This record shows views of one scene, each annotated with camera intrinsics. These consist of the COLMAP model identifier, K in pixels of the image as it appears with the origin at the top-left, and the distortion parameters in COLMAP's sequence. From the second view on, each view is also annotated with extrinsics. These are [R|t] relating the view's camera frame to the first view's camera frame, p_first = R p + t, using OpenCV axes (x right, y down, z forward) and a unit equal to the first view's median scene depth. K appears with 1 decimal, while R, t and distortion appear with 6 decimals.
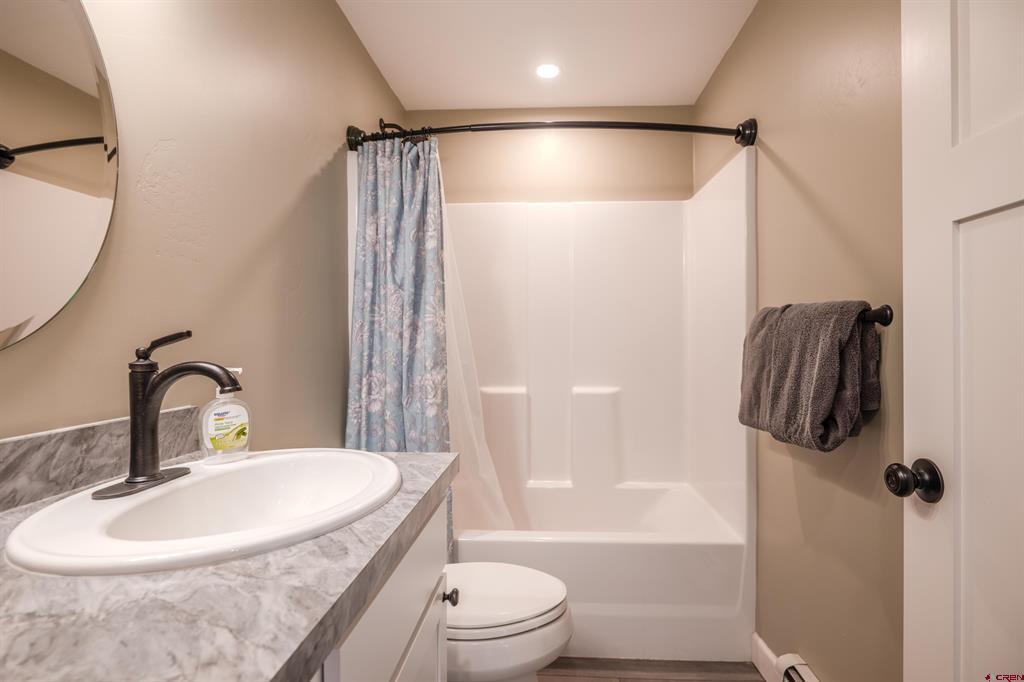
lens RADIAL K [[485.0, 0, 519.8], [0, 485.0, 339.4], [0, 0, 1]] dist [0.004568, 0.000278]
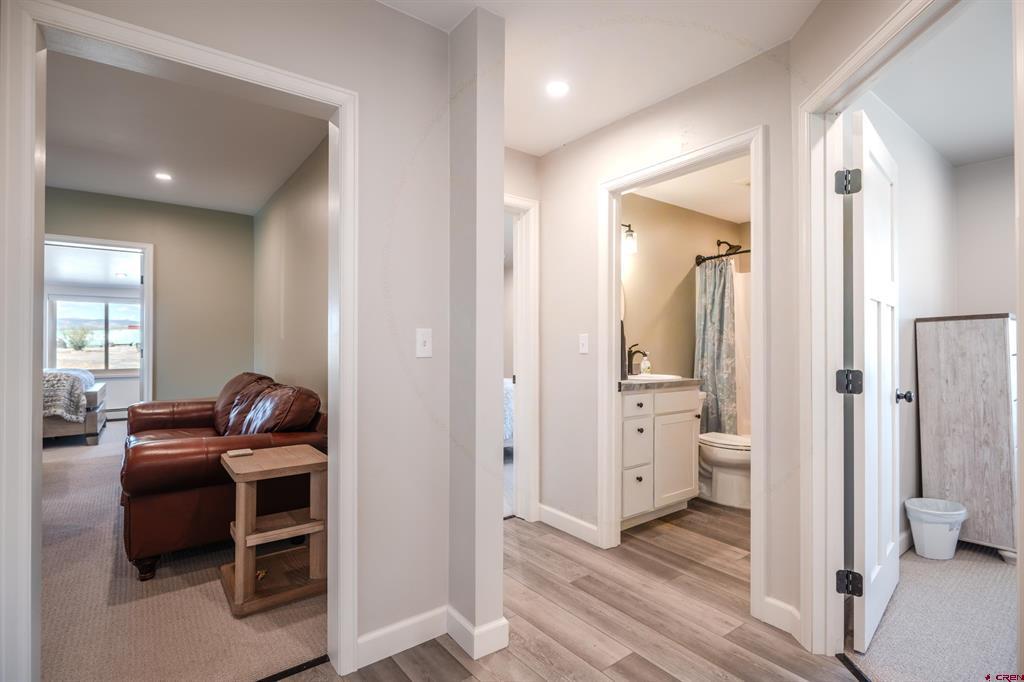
lens RADIAL K [[485.0, 0, 514.6], [0, 485.0, 342.1], [0, 0, 1]] dist [0.004568, 0.000278]
pose [[0.654782, 0.000166, -0.755817, 0.917463], [-0.003686, 0.999989, -0.002975, -0.006740], [0.755808, 0.004734, 0.654776, -1.308774]]
